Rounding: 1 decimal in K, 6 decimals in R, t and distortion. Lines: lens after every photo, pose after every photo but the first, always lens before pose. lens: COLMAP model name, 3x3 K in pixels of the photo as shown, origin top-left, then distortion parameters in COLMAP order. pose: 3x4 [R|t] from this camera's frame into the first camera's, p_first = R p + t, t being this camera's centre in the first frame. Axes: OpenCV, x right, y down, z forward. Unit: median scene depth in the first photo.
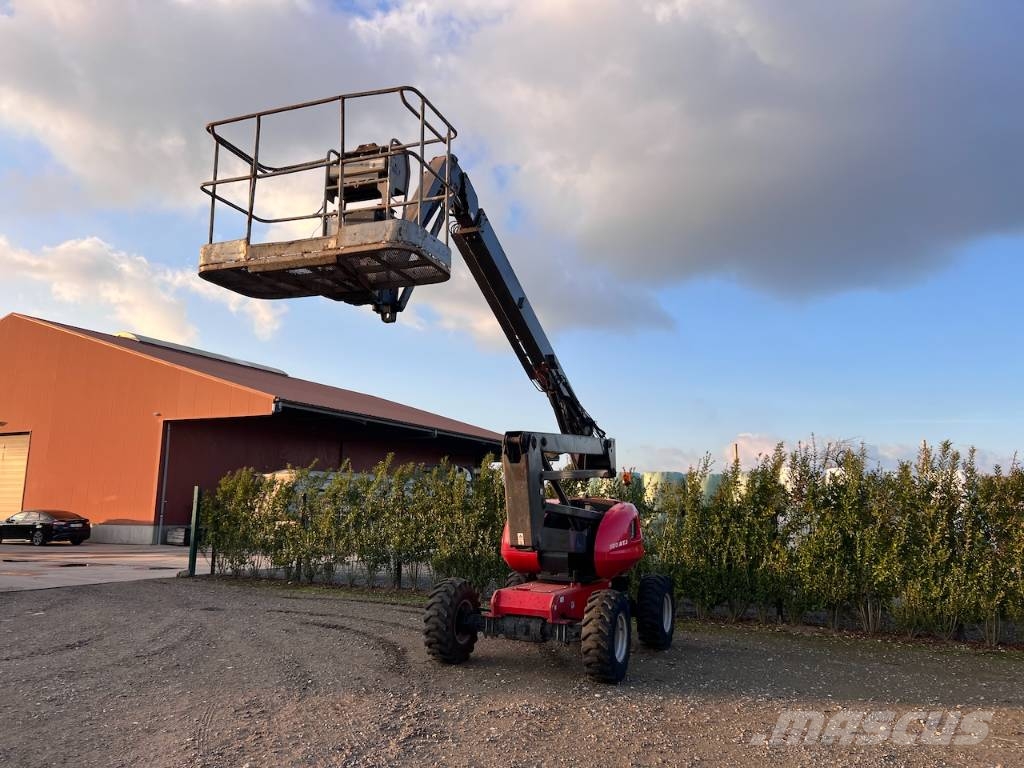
lens RADIAL K [[764.1, 0, 510.8], [0, 764.1, 373.9], [0, 0, 1]] dist [0.045591, -0.050874]
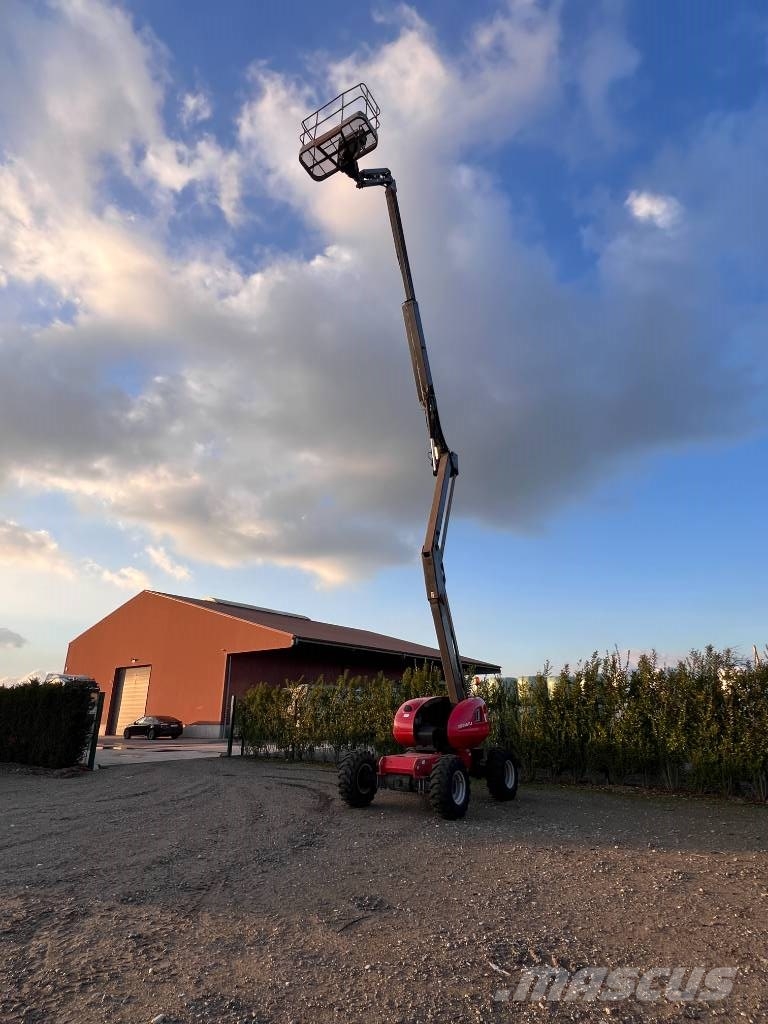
lens RADIAL K [[530.0, 0, 381.0], [0, 530.0, 506.9], [0, 0, 1]] dist [-0.005218, 0.001380]
pose [[0.983048, -0.085680, -0.162098, 0.139218], [0.052254, 0.978355, -0.200228, 0.000524], [0.175745, 0.188363, 0.966247, -0.096514]]
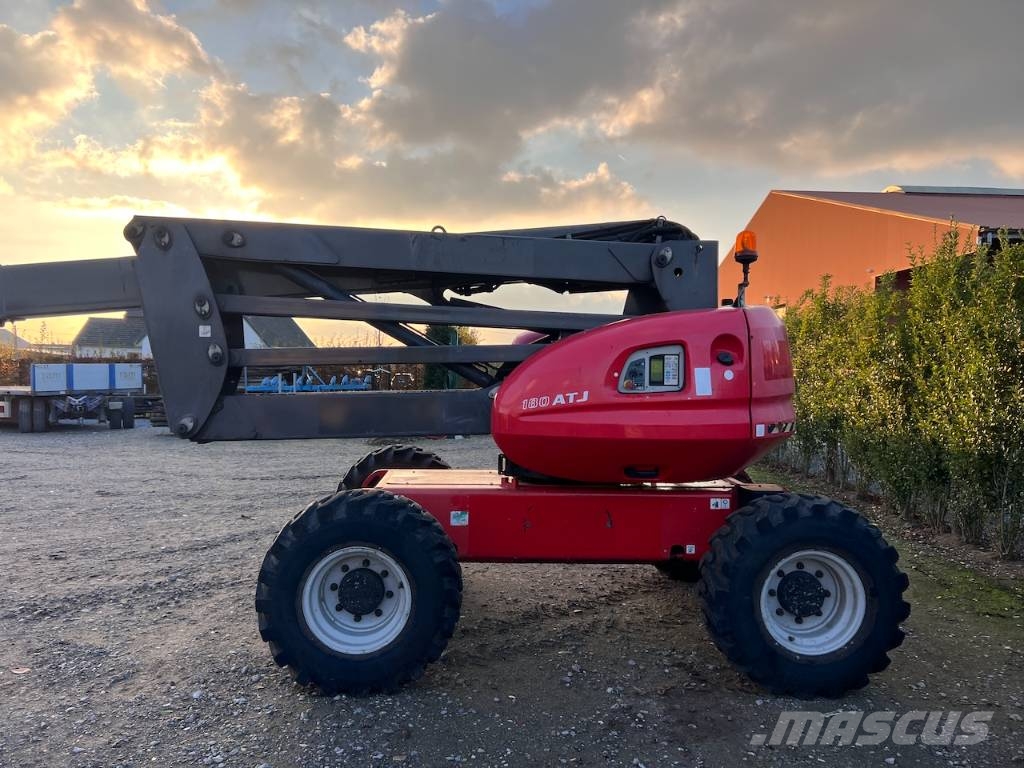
lens RADIAL K [[764.1, 0, 509.6], [0, 764.1, 379.4], [0, 0, 1]] dist [0.045591, -0.050874]
pose [[0.443290, 0.005246, -0.896363, 0.376546], [0.139388, 0.987415, 0.074712, 0.133907], [0.885474, -0.158062, 0.436981, 0.604635]]
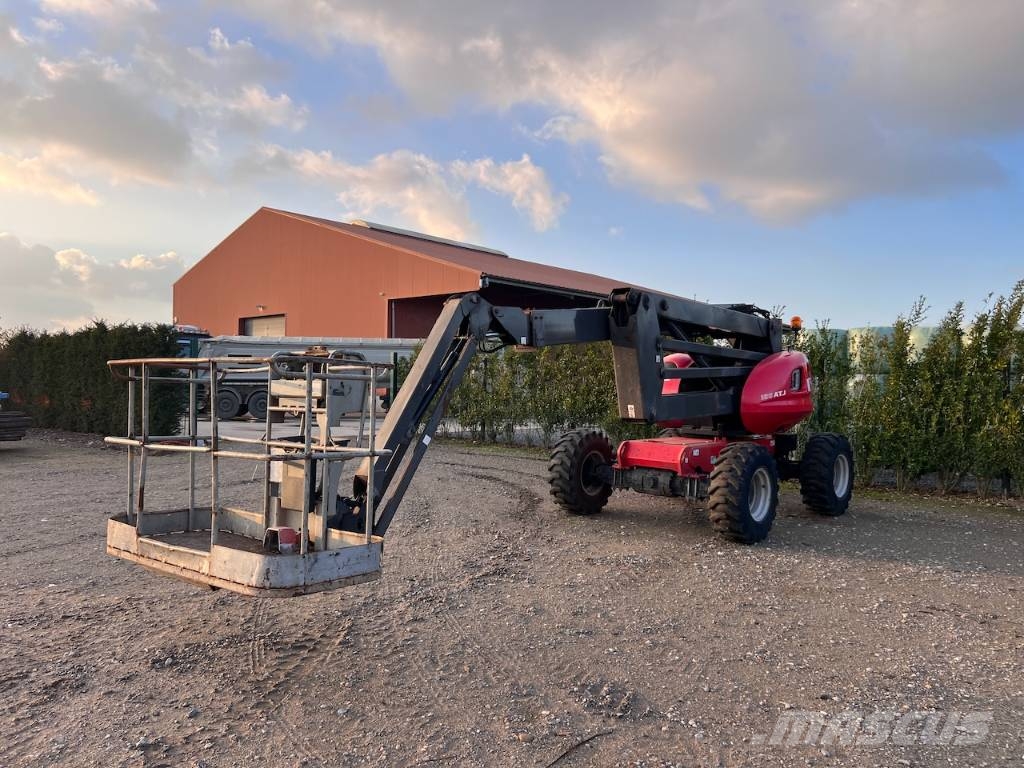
lens RADIAL K [[764.1, 0, 514.3], [0, 764.1, 386.8], [0, 0, 1]] dist [0.045591, -0.050874]
pose [[0.954088, 0.002313, -0.299519, 0.091940], [0.047822, 0.985967, 0.159947, 0.046833], [0.295685, -0.166927, 0.940588, 0.079832]]
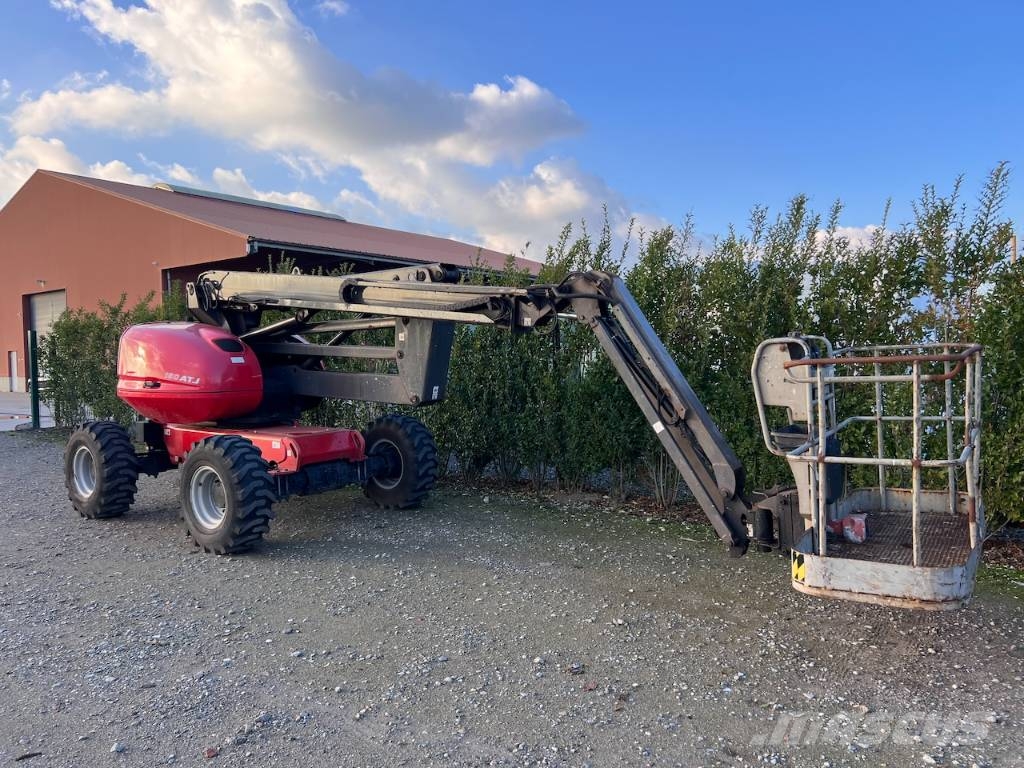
lens RADIAL K [[764.6, 0, 511.8], [0, 764.6, 383.5], [0, 0, 1]] dist [0.031655, -0.010497]
pose [[0.978573, -0.024275, -0.204465, 0.440914], [0.066568, 0.976996, 0.202600, 0.087362], [0.194843, -0.211869, 0.957678, 0.344999]]
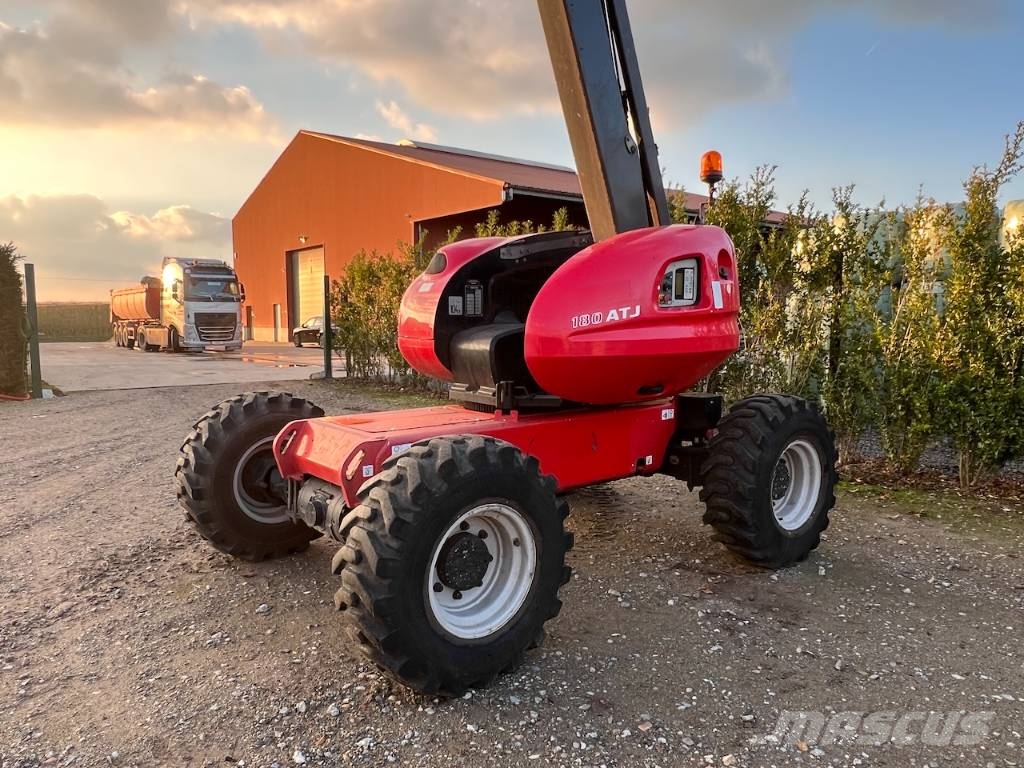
lens RADIAL K [[749.1, 0, 509.0], [0, 749.1, 388.4], [0, 0, 1]] dist [0.009535, -0.017315]
pose [[0.895285, 0.024915, -0.444798, 0.198910], [0.092151, 0.966484, 0.239617, 0.123750], [0.435860, -0.255514, 0.862983, 0.491674]]
